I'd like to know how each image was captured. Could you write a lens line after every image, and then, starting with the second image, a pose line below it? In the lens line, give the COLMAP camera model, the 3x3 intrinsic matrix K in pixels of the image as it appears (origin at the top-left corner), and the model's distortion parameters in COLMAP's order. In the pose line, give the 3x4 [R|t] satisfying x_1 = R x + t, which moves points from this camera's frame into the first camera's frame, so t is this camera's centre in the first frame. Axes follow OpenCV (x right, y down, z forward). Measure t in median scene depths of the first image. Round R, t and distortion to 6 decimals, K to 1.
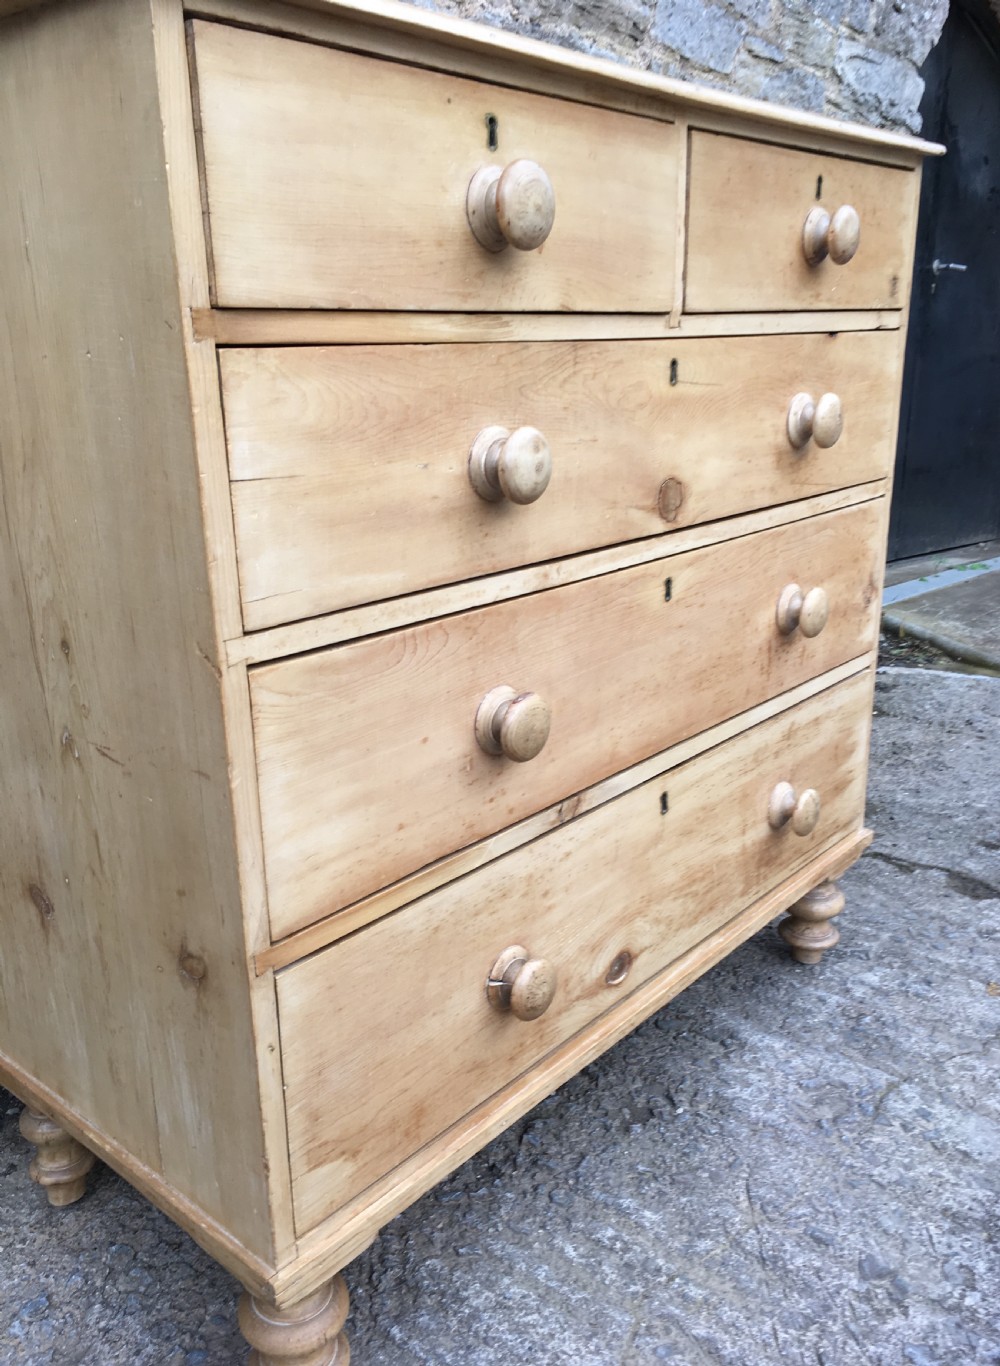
lens RADIAL K [[1156.9, 0, 500.9], [0, 1156.9, 691.5], [0, 0, 1]] dist [0.073004, -0.069275]
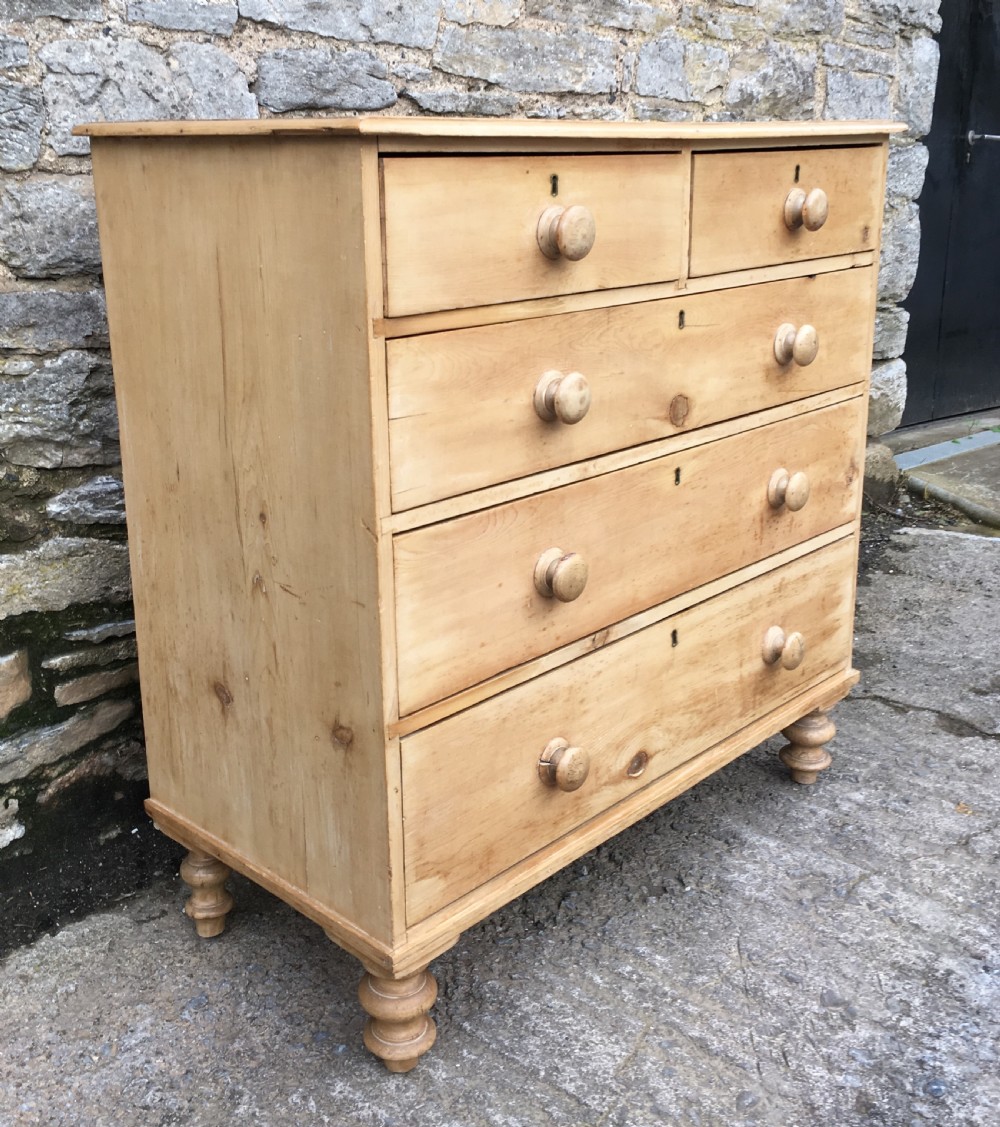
lens RADIAL K [[1261.6, 0, 466.1], [0, 1261.6, 490.6], [0, 0, 1]] dist [0.066008, 0.000000]
pose [[0.998466, 0.015324, -0.053212, -0.020585], [-0.017319, 0.999157, -0.037219, -0.012916], [0.052597, 0.038084, 0.997889, -0.458327]]
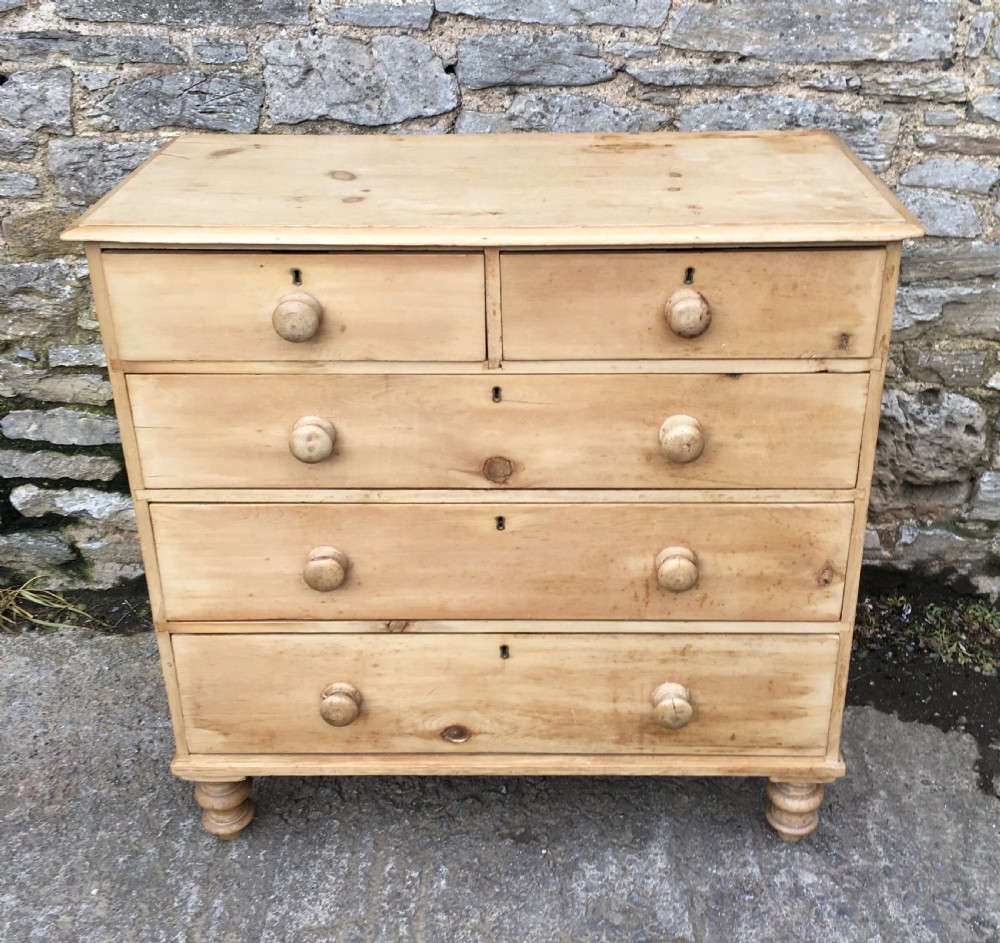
lens RADIAL K [[1177.5, 0, 506.4], [0, 1177.5, 392.0], [0, 0, 1]] dist [0.048388, 0.000000]
pose [[0.642526, 0.334296, -0.689497, 1.109638], [-0.226679, 0.942467, 0.245709, -0.605795], [0.731968, -0.001580, 0.681338, -0.008666]]
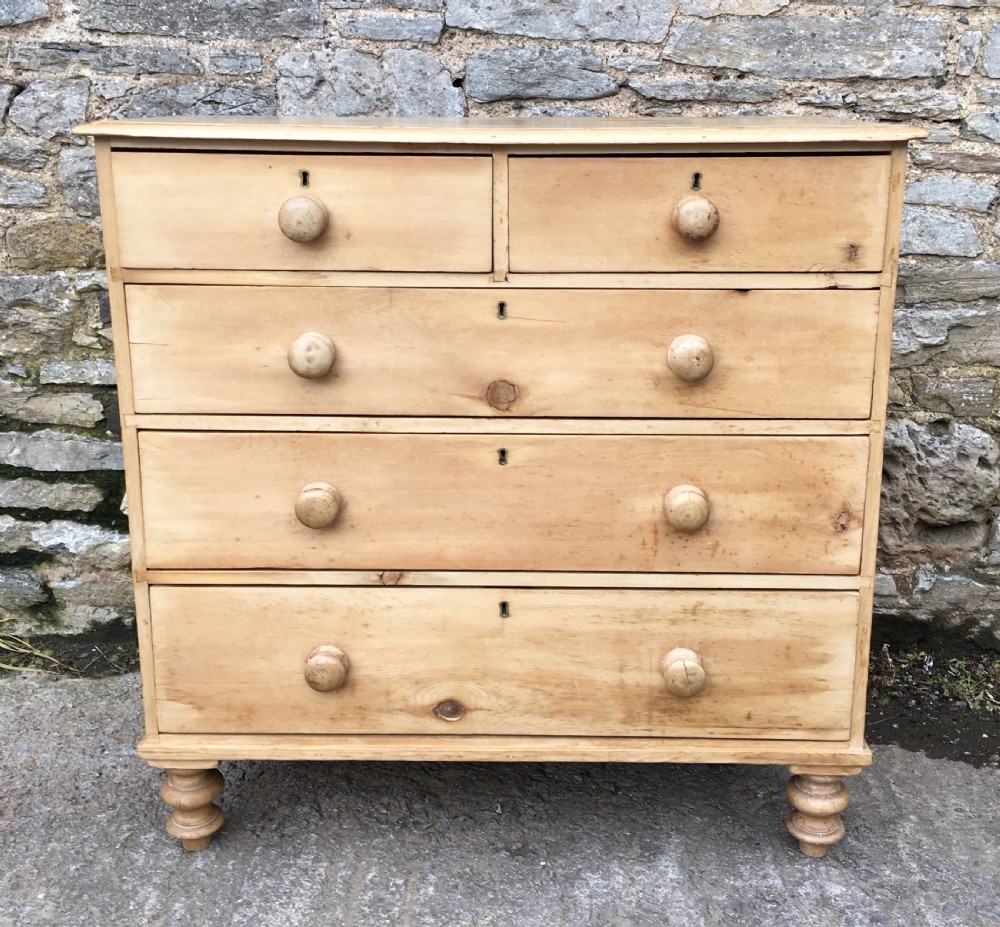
lens RADIAL K [[1192.0, 0, 507.5], [0, 1192.0, 408.9], [0, 0, 1]] dist [0.054109, 0.000000]
pose [[0.642292, 0.206223, -0.738196, 1.194679], [-0.240270, 0.968751, 0.061576, -0.232888], [0.727826, 0.137817, 0.671770, 0.021961]]
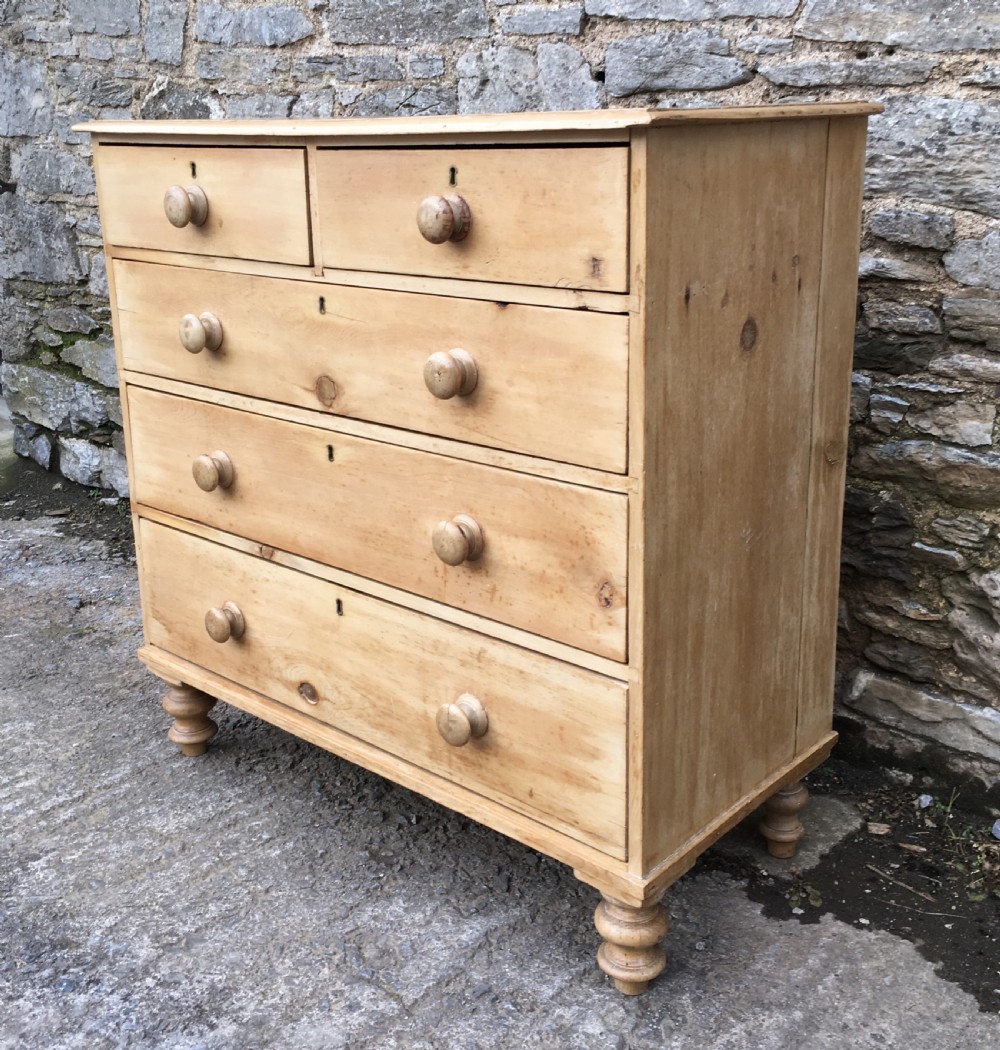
lens RADIAL K [[1237.4, 0, 473.6], [0, 1237.4, 467.5], [0, 0, 1]] dist [0.046831, 0.000000]
pose [[-0.027263, 0.281975, -0.959034, 1.573182], [-0.279966, 0.918842, 0.278117, -0.534046], [0.959623, 0.276079, 0.053893, 1.079813]]
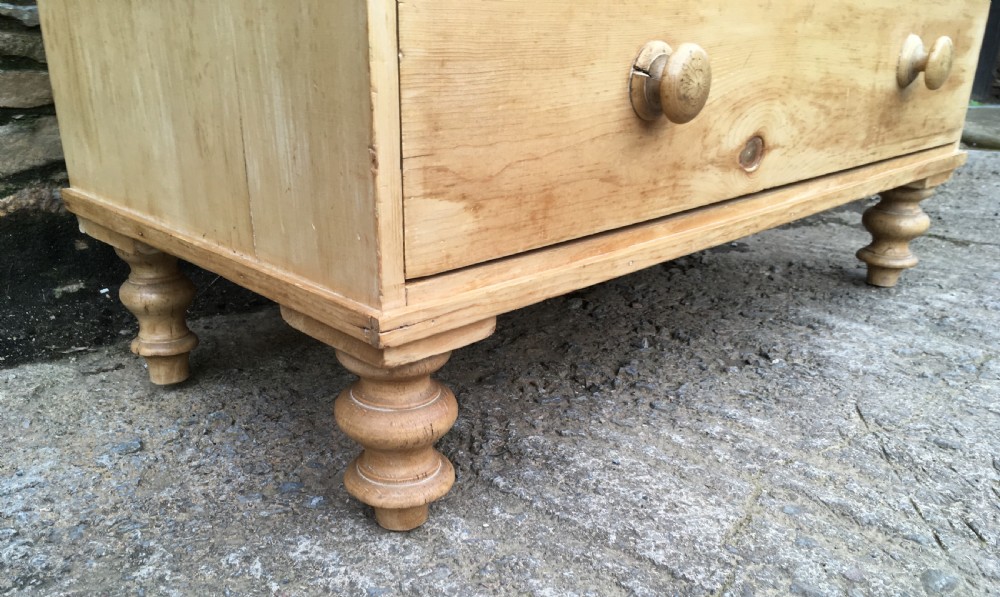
lens RADIAL K [[853.0, 0, 507.3], [0, 853.0, 371.0], [0, 0, 1]] dist [0.083434, -0.057389]
pose [[0.997729, 0.058055, -0.034161, -0.061296], [-0.054413, 0.993568, 0.099304, 0.367248], [0.039706, -0.097220, 0.994471, 0.306258]]
